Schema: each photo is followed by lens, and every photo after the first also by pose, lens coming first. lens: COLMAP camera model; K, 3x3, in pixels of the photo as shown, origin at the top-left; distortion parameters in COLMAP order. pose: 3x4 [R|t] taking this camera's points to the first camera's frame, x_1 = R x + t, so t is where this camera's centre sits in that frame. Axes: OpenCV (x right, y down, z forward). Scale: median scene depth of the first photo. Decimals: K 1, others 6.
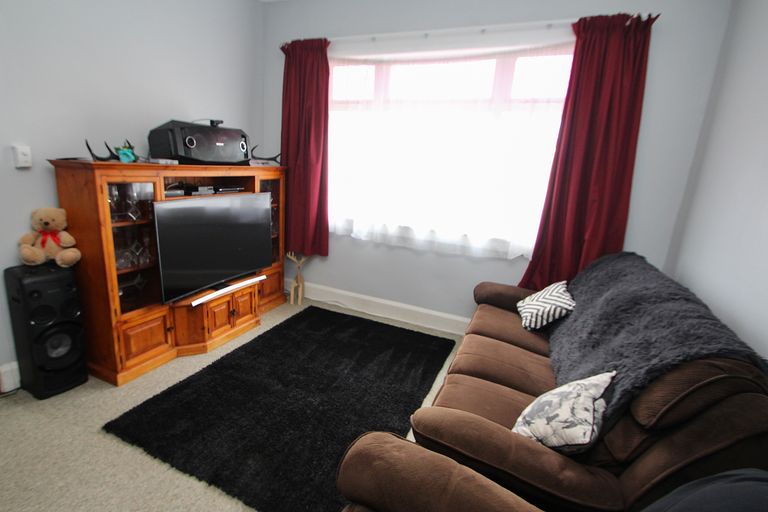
lens RADIAL K [[402.1, 0, 384.0], [0, 402.1, 256.0], [0, 0, 1]] dist [-0.002092, -0.000577]
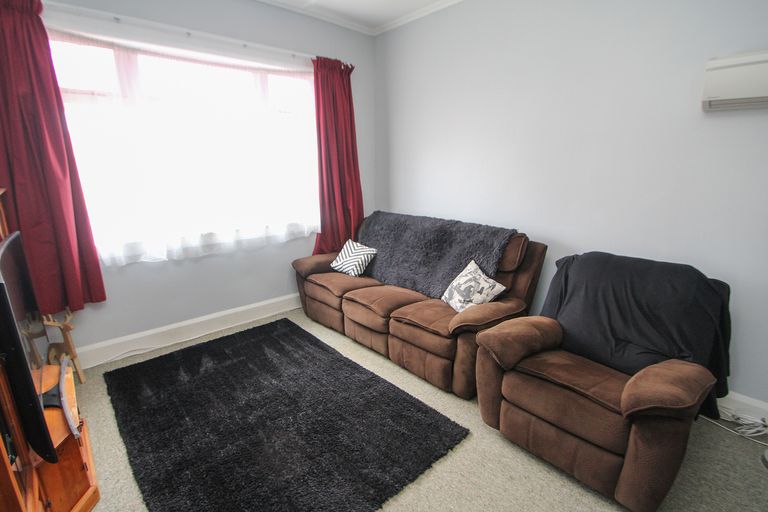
lens RADIAL K [[354.1, 0, 384.7], [0, 354.1, 235.8], [0, 0, 1]] dist [0.002414, 0.000185]
pose [[0.406306, -0.243572, 0.880675, -0.556449], [0.240019, 0.958421, 0.154340, -0.104149], [-0.881650, 0.148669, 0.447874, 0.274918]]
